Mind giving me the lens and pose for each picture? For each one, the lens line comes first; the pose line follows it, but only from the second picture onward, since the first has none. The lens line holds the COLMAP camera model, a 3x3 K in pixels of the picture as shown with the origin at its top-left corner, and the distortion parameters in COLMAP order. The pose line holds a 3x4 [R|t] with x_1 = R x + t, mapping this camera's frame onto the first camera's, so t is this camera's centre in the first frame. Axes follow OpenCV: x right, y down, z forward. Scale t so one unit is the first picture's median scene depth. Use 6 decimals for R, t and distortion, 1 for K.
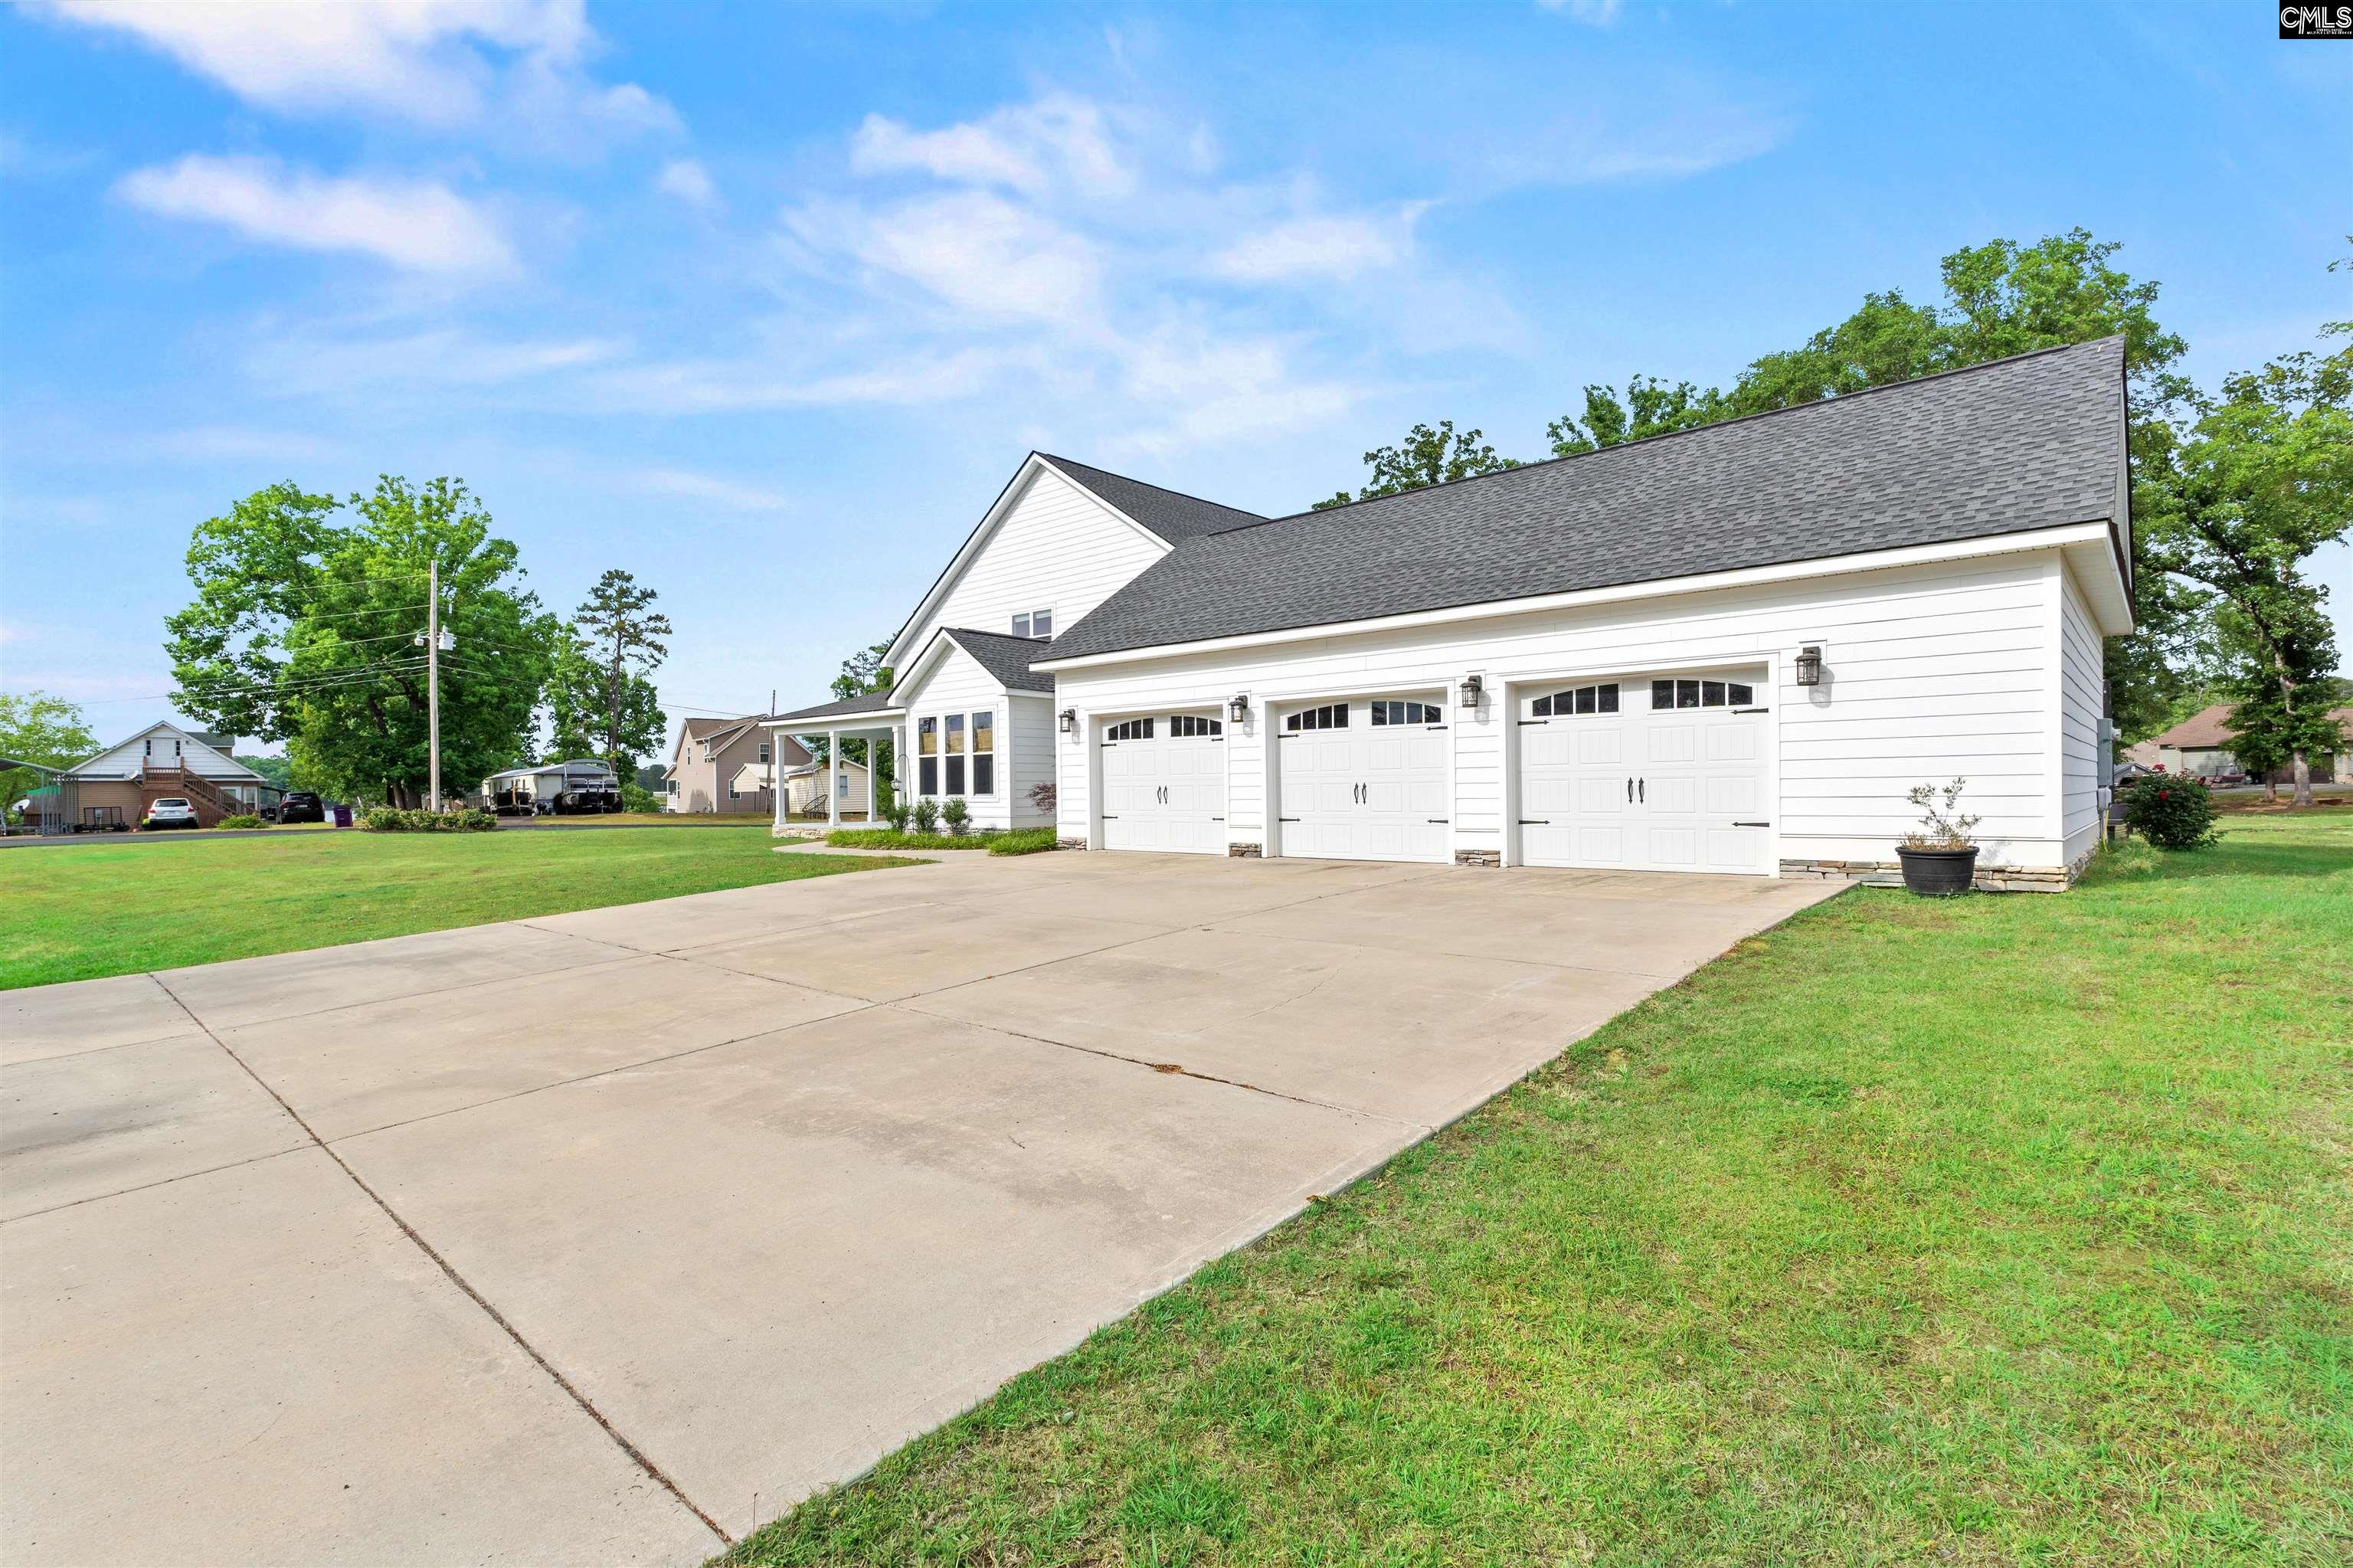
lens RADIAL K [[1075.1, 0, 1176.5], [0, 1075.1, 784.0], [0, 0, 1]] dist [0.000011, 0.000146]
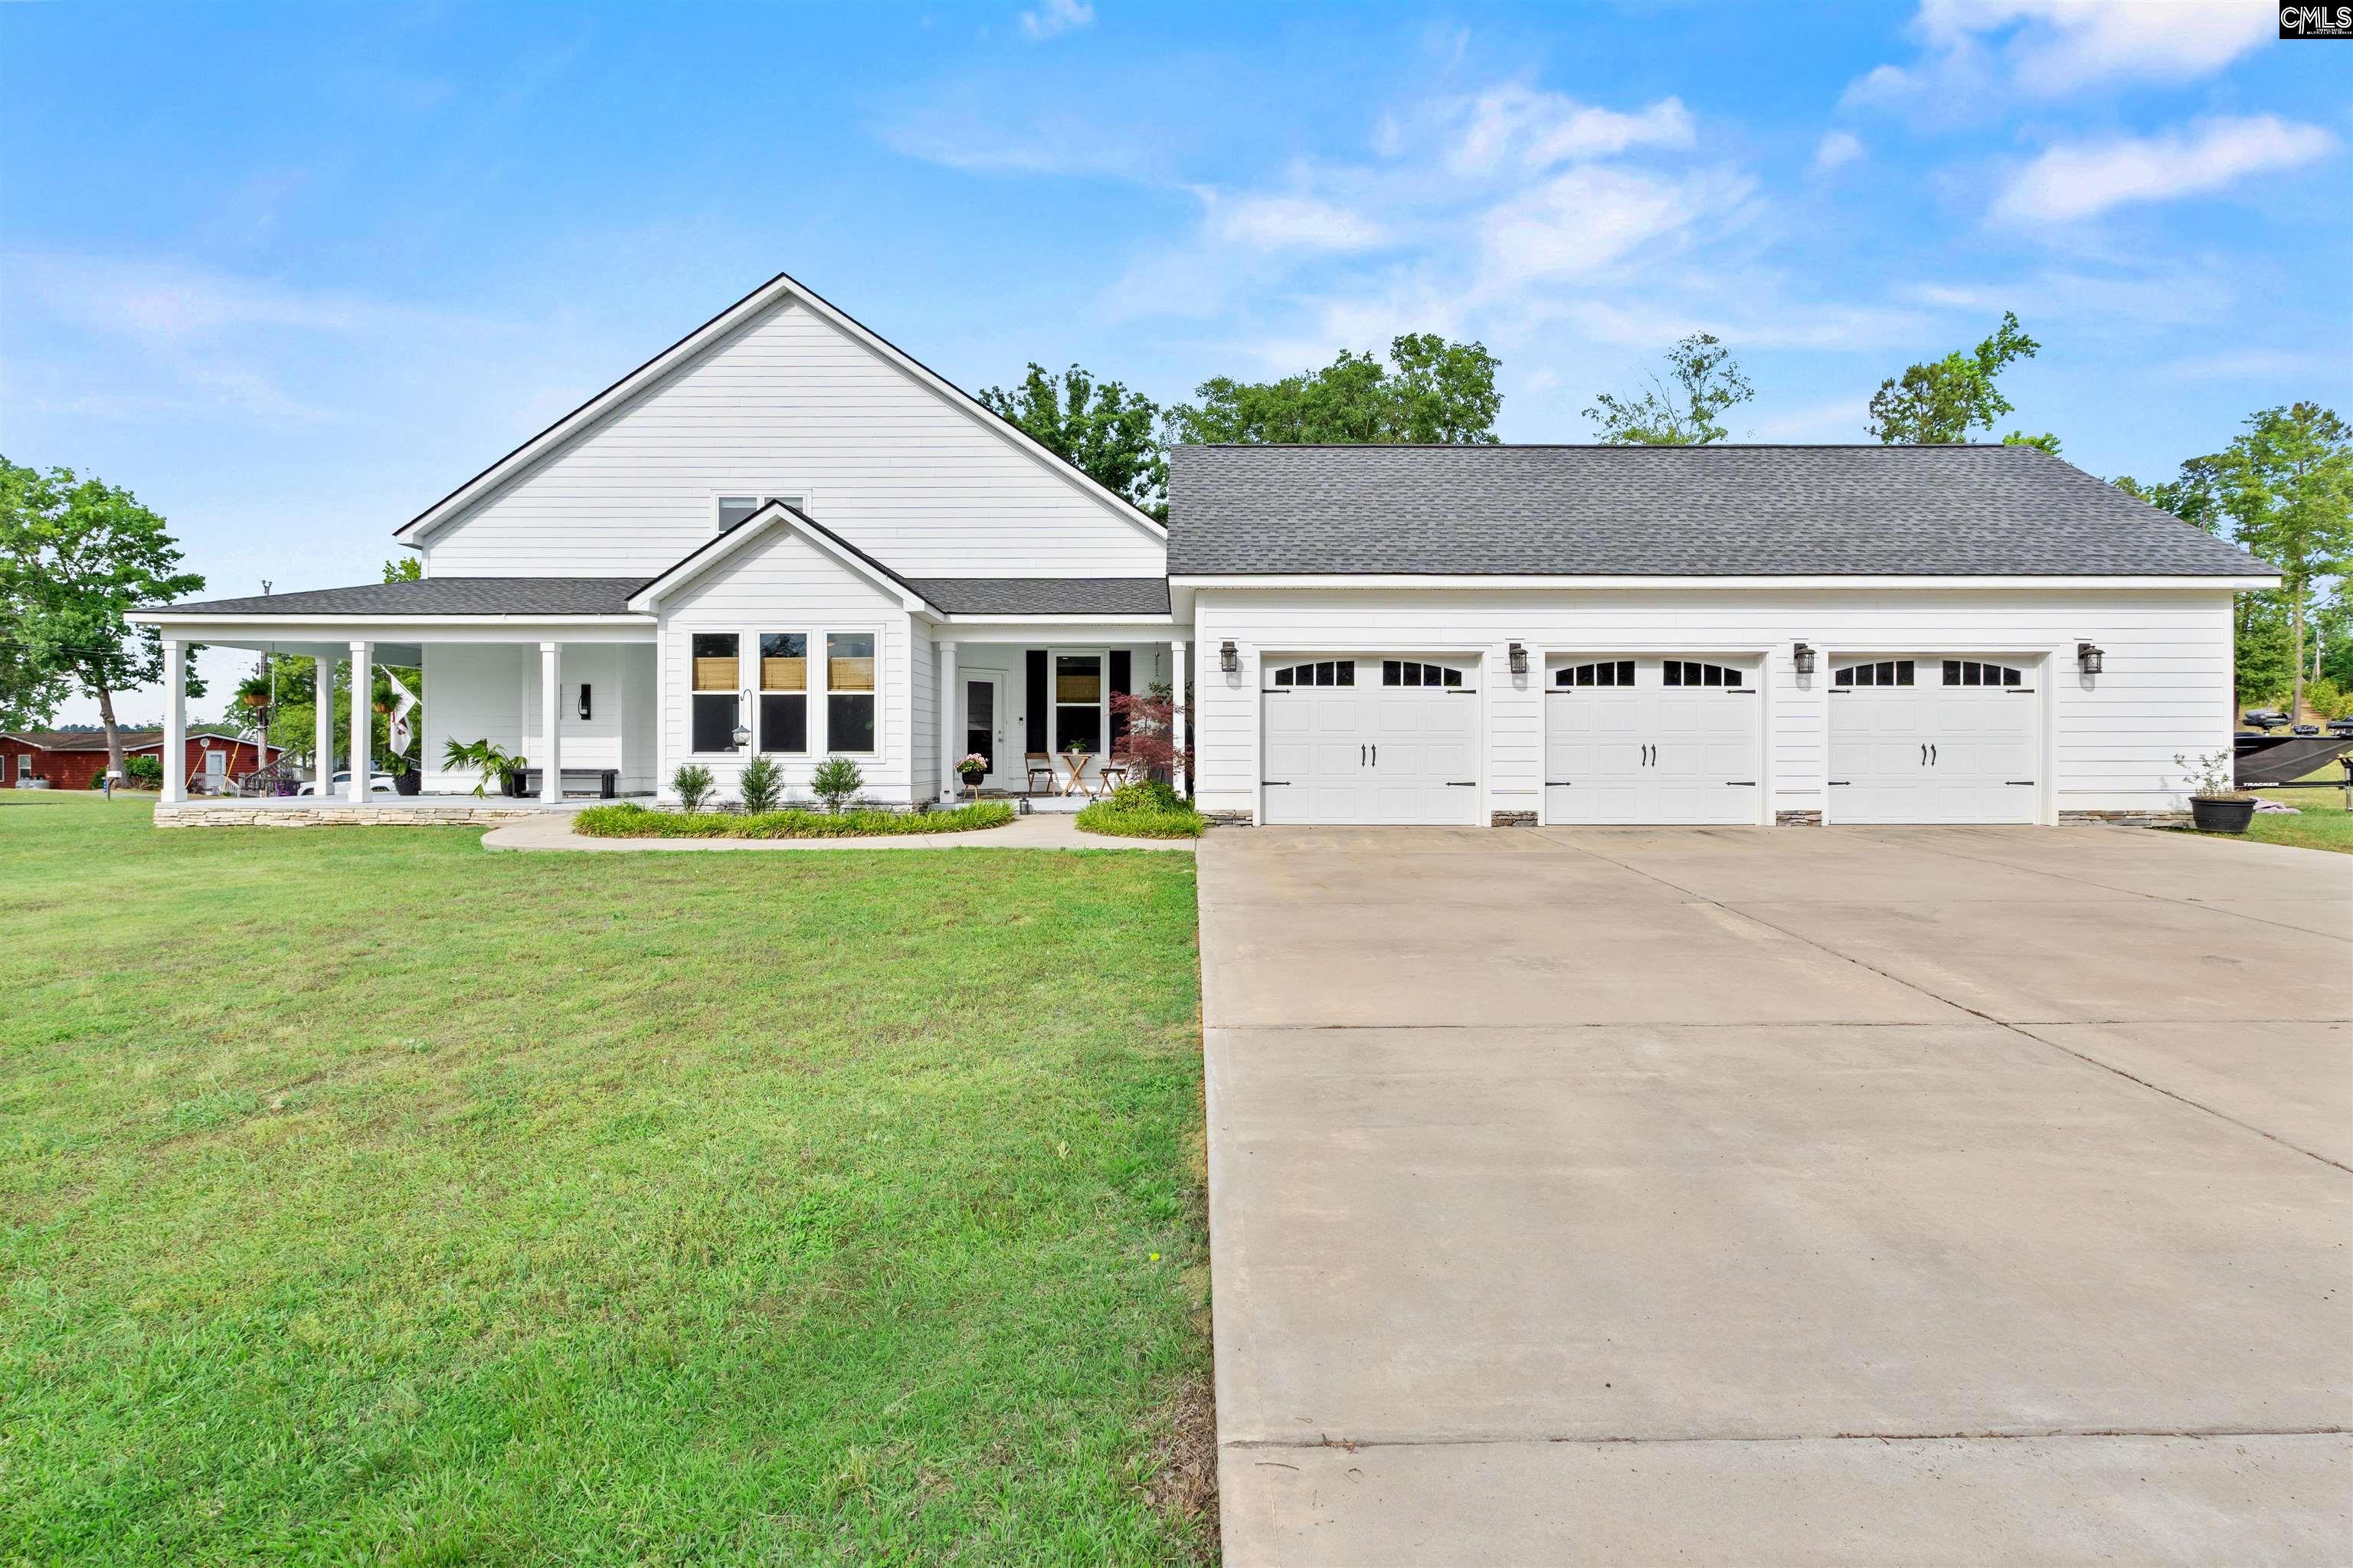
lens RADIAL K [[965.2, 0, 1181.0], [0, 965.2, 750.2], [0, 0, 1]] dist [0.013318, 0.000043]
pose [[0.734220, 0.012228, 0.678801, -0.533778], [-0.012878, 0.999909, -0.004083, 0.009677], [-0.678789, -0.005743, 0.734311, 0.478730]]
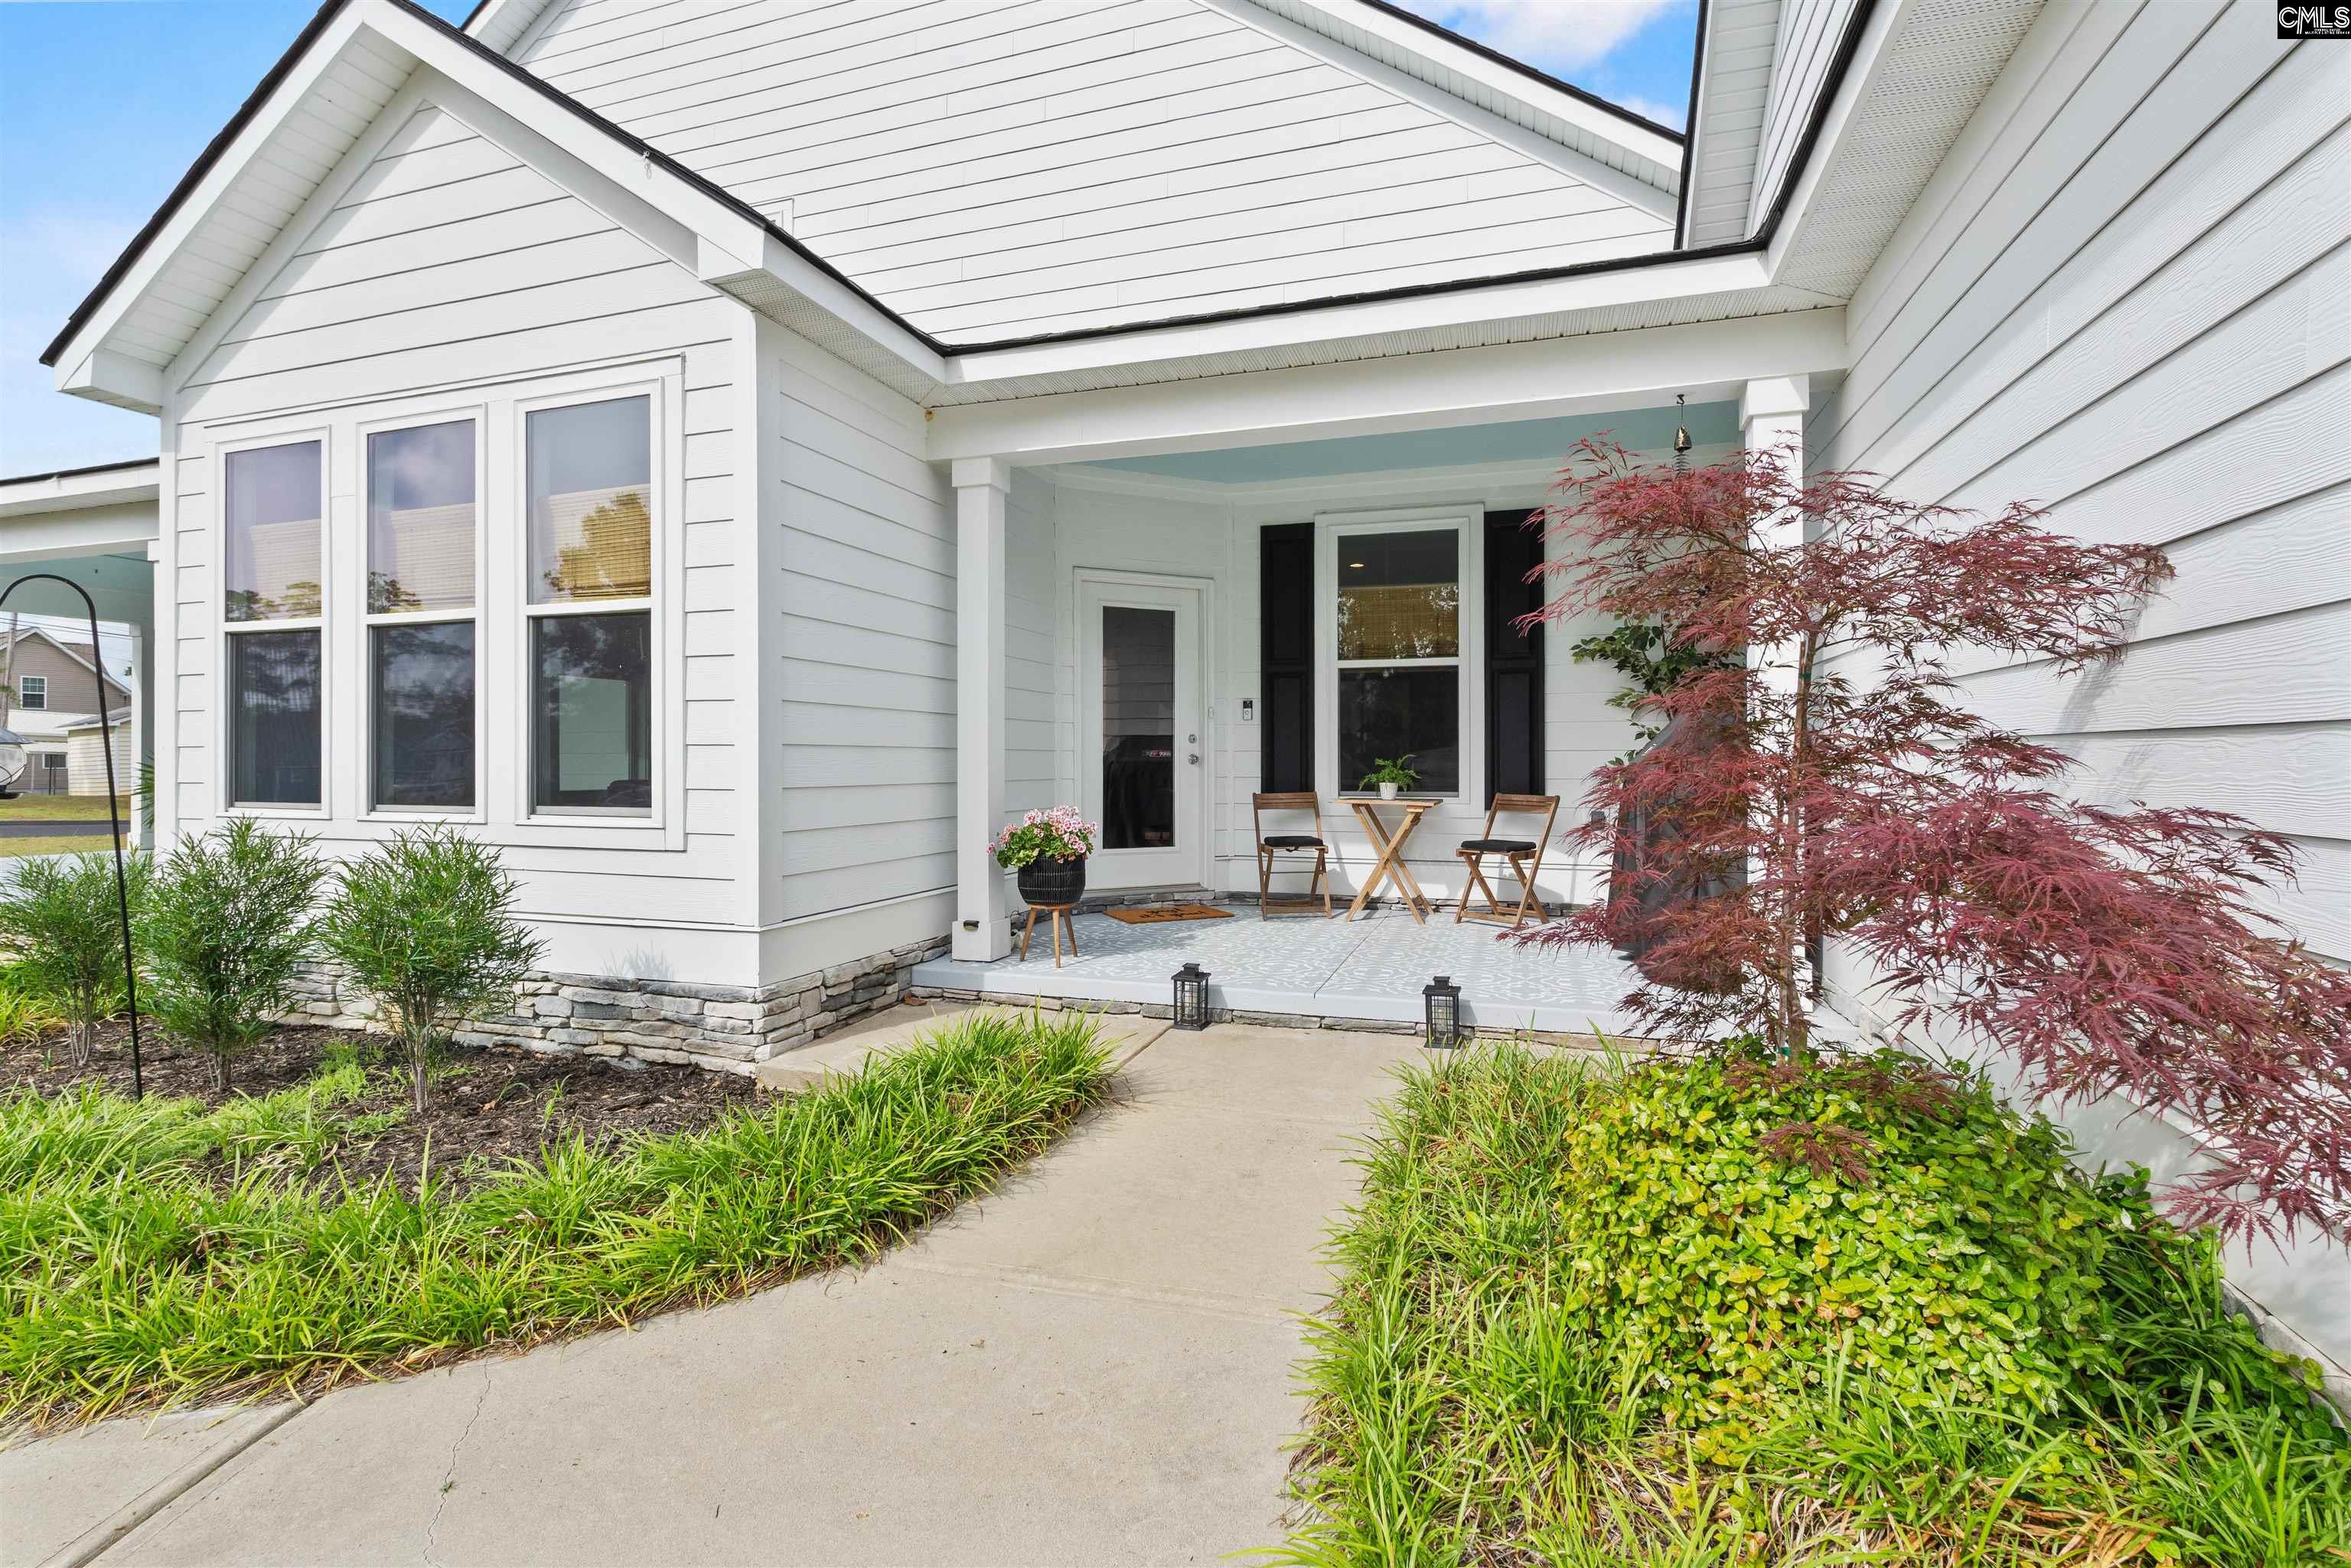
lens RADIAL K [[1074.1, 0, 1175.5], [0, 1074.1, 784.0], [0, 0, 1]] dist [0.000011, 0.000146]
pose [[0.916241, 0.001920, 0.400624, -0.191202], [-0.009659, 0.999804, 0.017300, 0.000302], [-0.400512, -0.019721, 0.916079, 0.922482]]
